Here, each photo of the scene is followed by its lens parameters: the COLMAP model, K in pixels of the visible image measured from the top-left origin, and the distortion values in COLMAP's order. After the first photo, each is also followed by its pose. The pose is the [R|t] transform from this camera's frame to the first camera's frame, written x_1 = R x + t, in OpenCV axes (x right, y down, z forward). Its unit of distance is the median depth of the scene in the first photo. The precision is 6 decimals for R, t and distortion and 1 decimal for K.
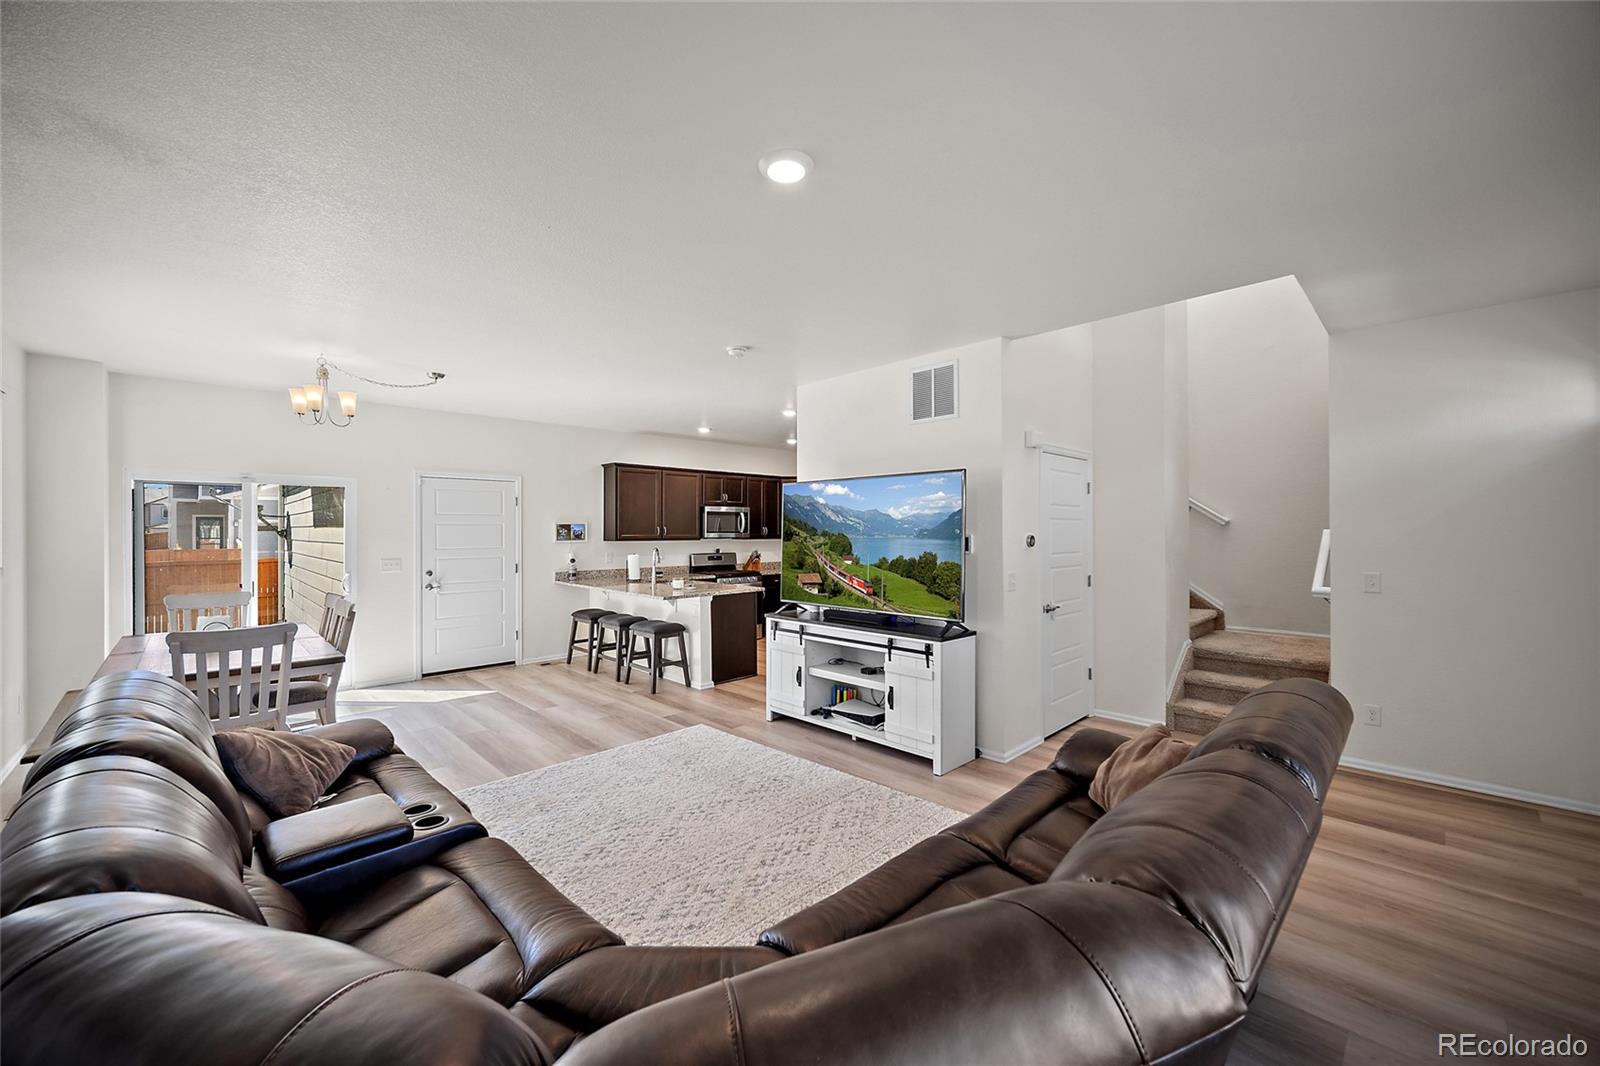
lens RADIAL K [[630.7, 0, 786.4], [0, 630.7, 528.1], [0, 0, 1]] dist [-0.001585, 0.000102]
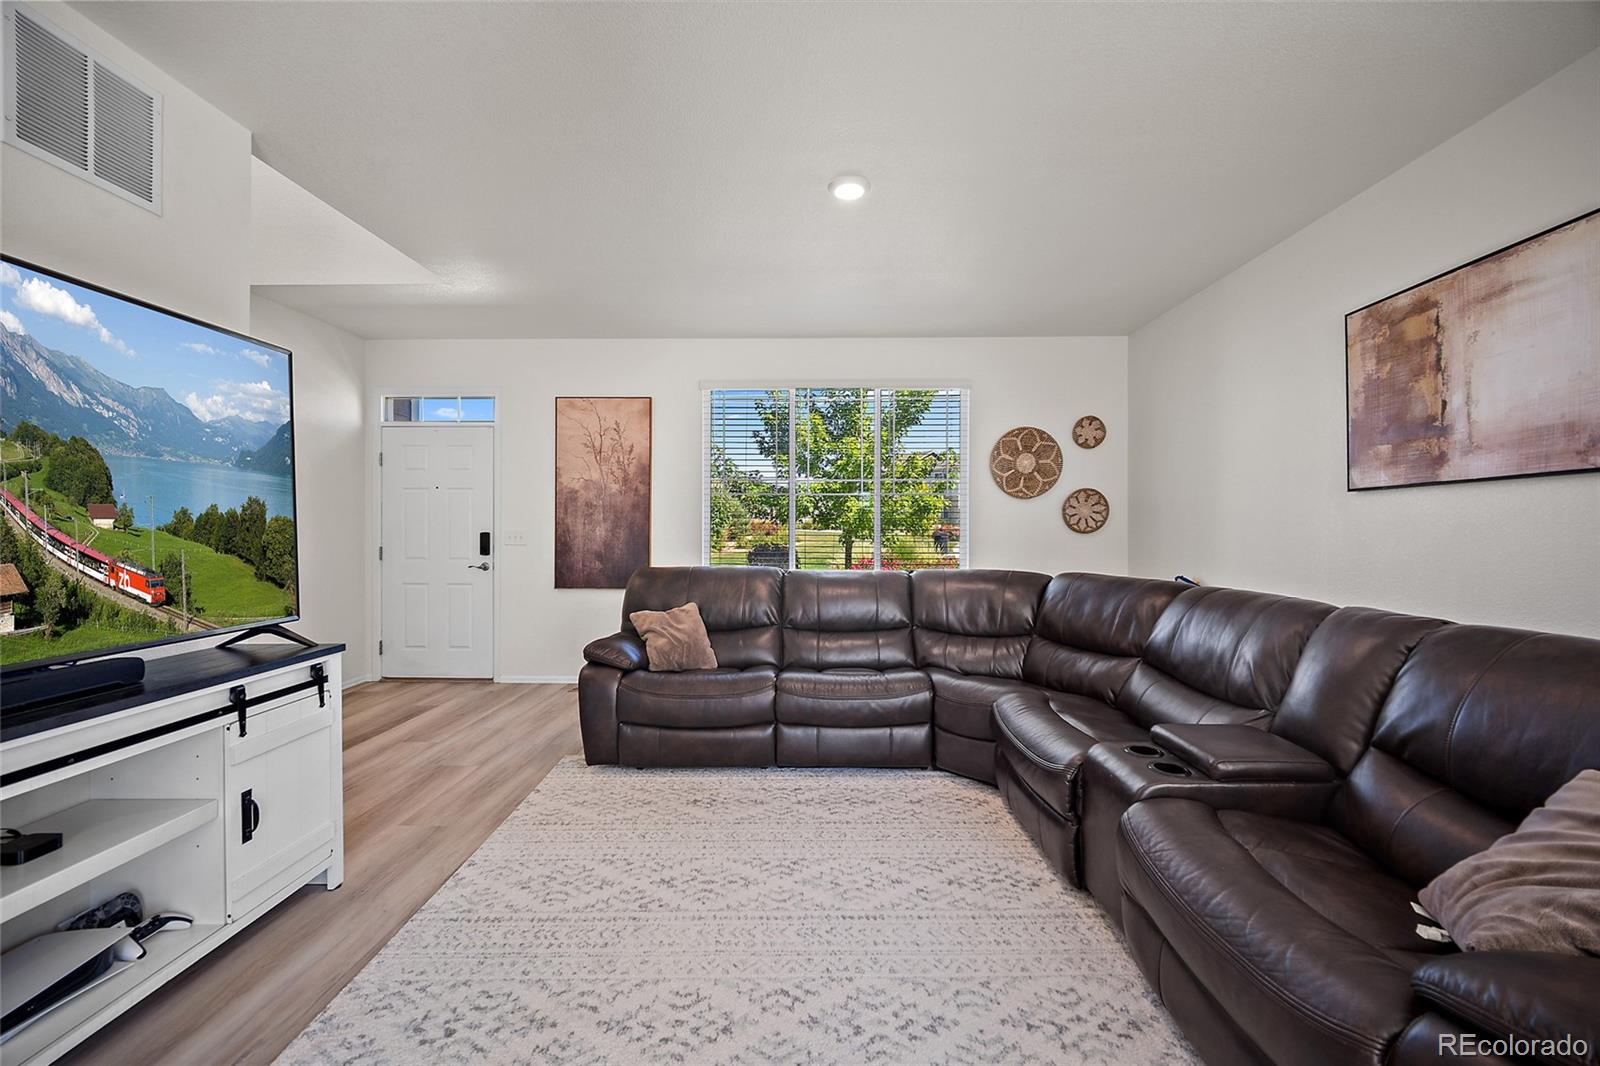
lens RADIAL K [[630.7, 0, 811.3], [0, 630.7, 525.9], [0, 0, 1]] dist [-0.001585, 0.000102]
pose [[-0.715808, 0.002159, 0.698294, -0.410587], [-0.002616, 0.999980, -0.005773, 0.056538], [-0.698292, -0.005959, -0.715788, 0.962404]]
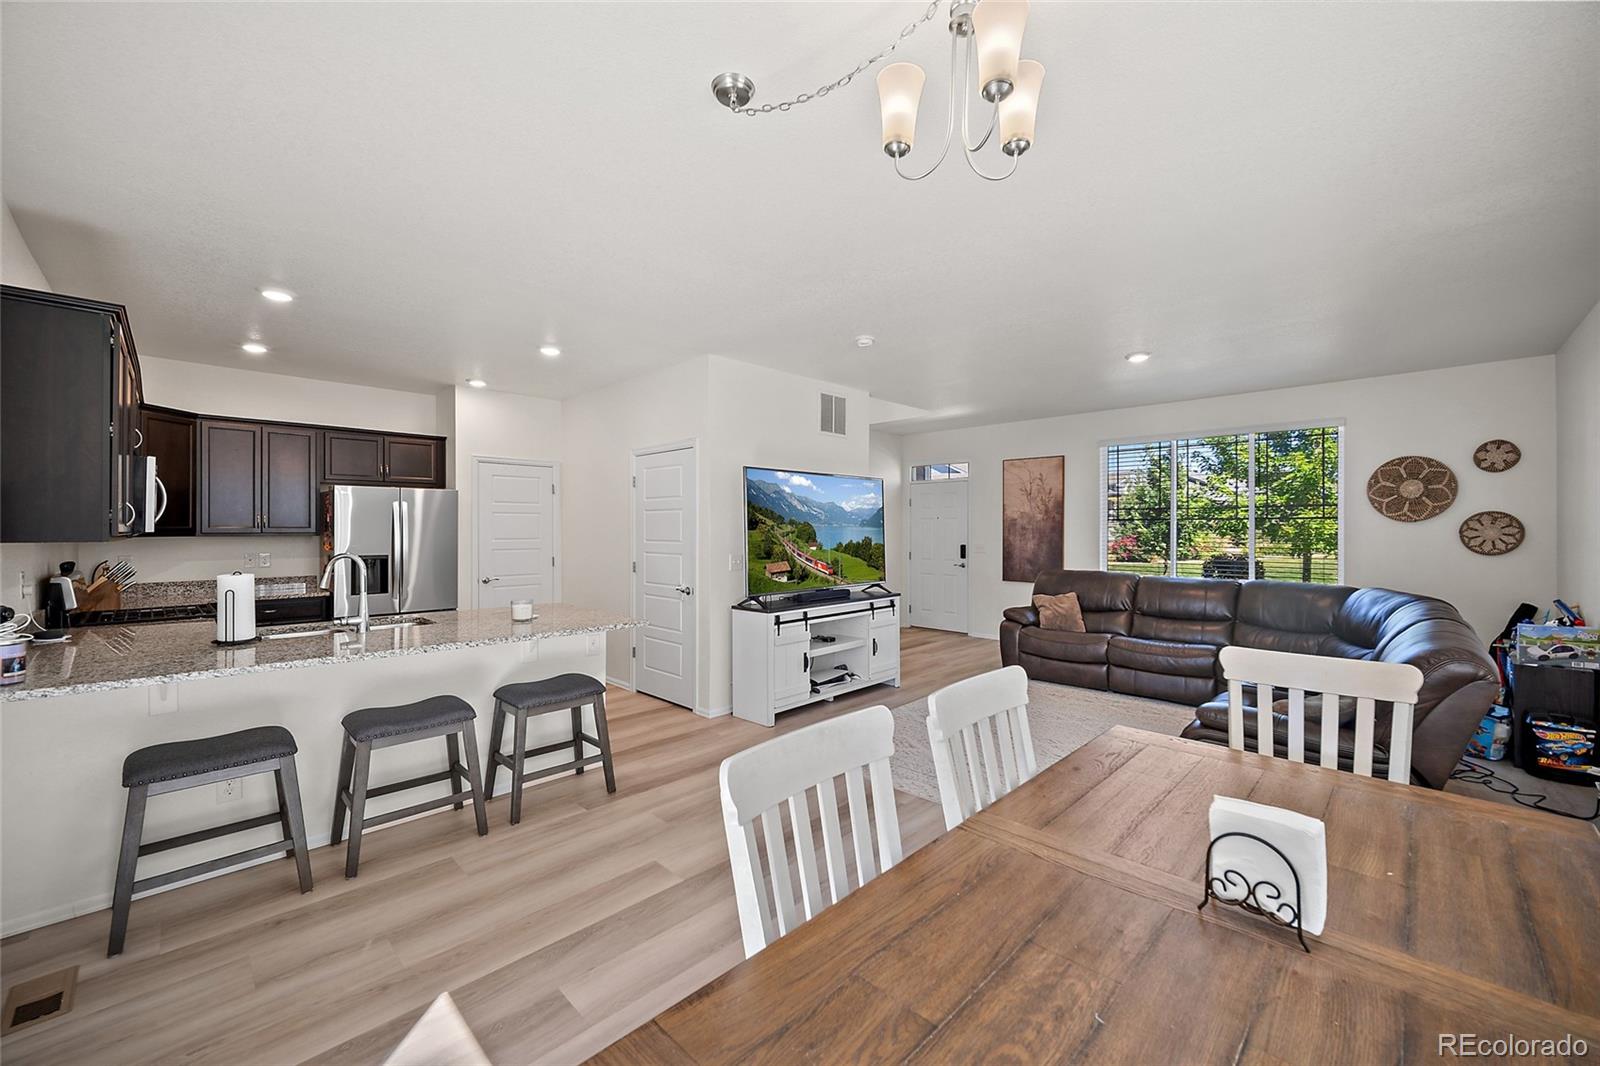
lens RADIAL K [[630.7, 0, 804.3], [0, 630.7, 533.3], [0, 0, 1]] dist [-0.001585, 0.000102]
pose [[-0.038030, -0.003568, 0.999270, -1.052814], [-0.005056, 0.999982, 0.003378, 0.025101], [-0.999264, -0.004924, -0.038047, 1.103643]]
